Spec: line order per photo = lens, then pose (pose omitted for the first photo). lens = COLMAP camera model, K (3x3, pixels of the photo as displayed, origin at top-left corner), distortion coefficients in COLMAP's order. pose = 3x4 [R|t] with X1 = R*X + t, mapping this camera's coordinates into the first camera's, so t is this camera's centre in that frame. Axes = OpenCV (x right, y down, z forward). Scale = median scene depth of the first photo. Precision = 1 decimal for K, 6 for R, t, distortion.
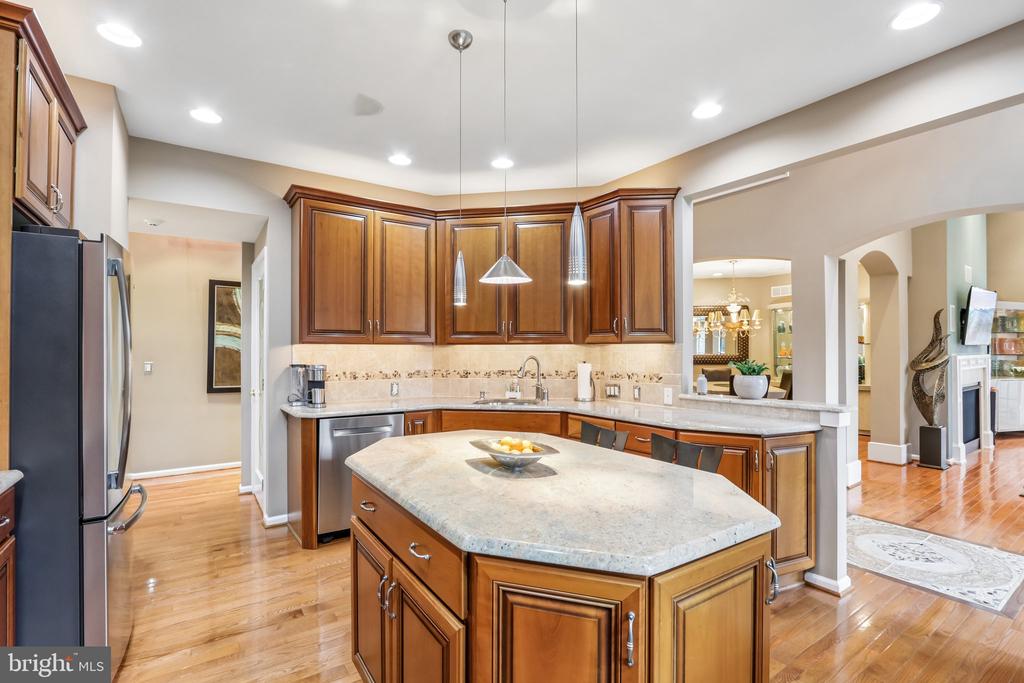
lens RADIAL K [[483.1, 0, 514.3], [0, 483.1, 346.1], [0, 0, 1]] dist [-0.001328, 0.001017]
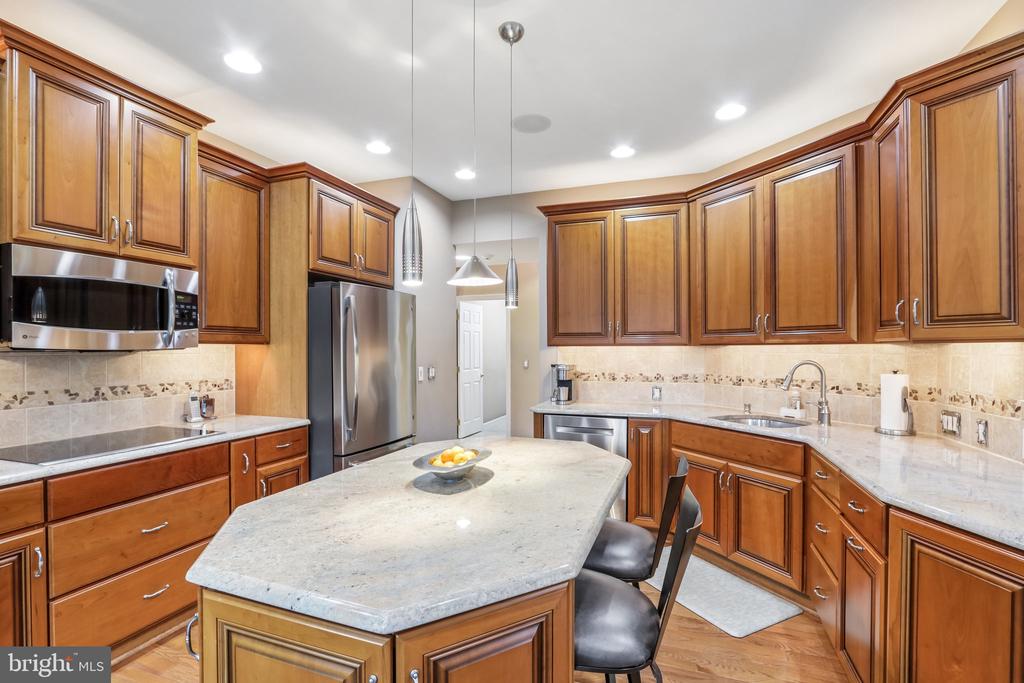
lens RADIAL K [[482.9, 0, 510.0], [0, 482.9, 352.2], [0, 0, 1]] dist [-0.001784, 0.000102]
pose [[0.586431, 0.004424, -0.809987, 0.371002], [0.009201, 0.999884, 0.012122, -0.004884], [0.809947, -0.014561, 0.586323, 0.235816]]
